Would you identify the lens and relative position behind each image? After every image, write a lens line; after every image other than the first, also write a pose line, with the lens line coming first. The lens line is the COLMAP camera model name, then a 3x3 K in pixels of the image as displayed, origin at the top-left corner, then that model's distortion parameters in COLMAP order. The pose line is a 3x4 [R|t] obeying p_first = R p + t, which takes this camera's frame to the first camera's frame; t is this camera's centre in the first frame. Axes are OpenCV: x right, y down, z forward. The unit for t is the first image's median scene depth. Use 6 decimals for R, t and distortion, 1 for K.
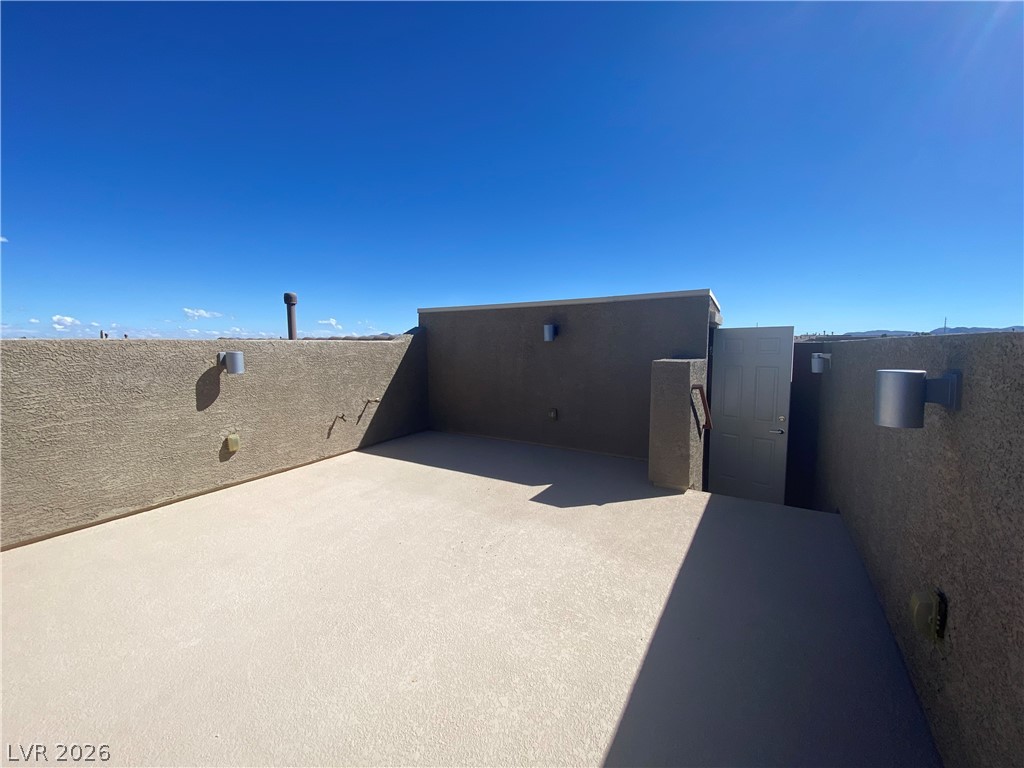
lens RADIAL K [[414.5, 0, 513.7], [0, 414.5, 381.4], [0, 0, 1]] dist [0.032254, -0.027499]
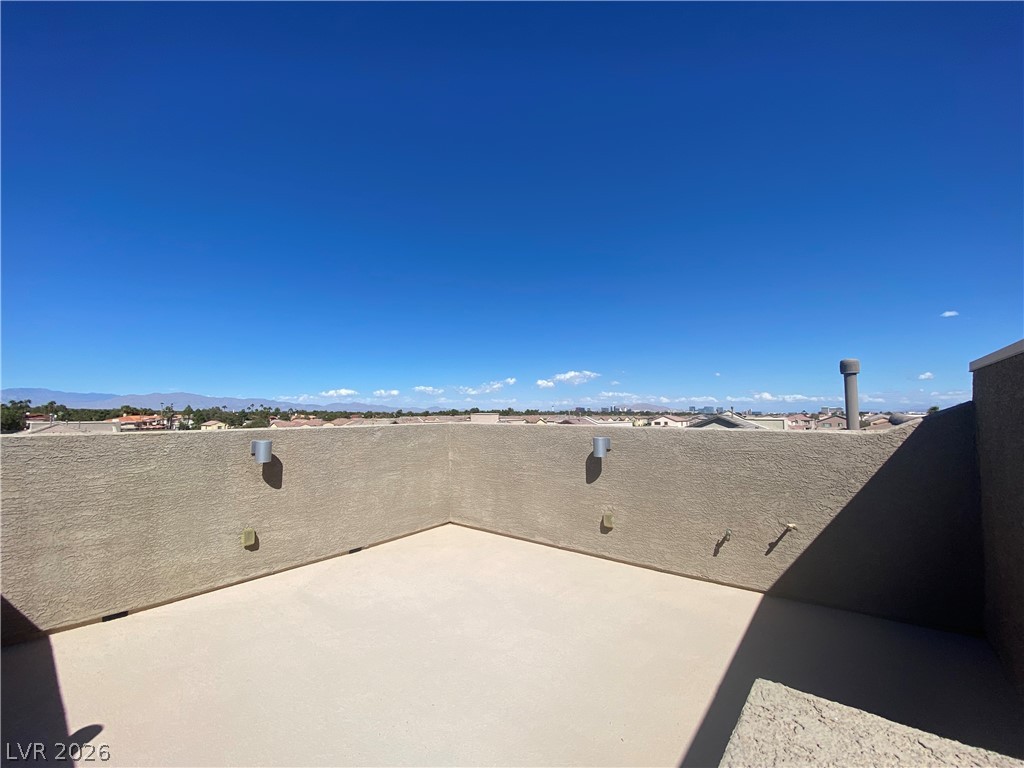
lens RADIAL K [[414.5, 0, 513.7], [0, 414.5, 381.4], [0, 0, 1]] dist [0.032254, -0.027499]
pose [[-0.147173, -0.069220, -0.986686, 0.403623], [-0.086591, 0.994620, -0.056861, -0.110895], [0.985313, 0.077070, -0.152375, 0.745281]]
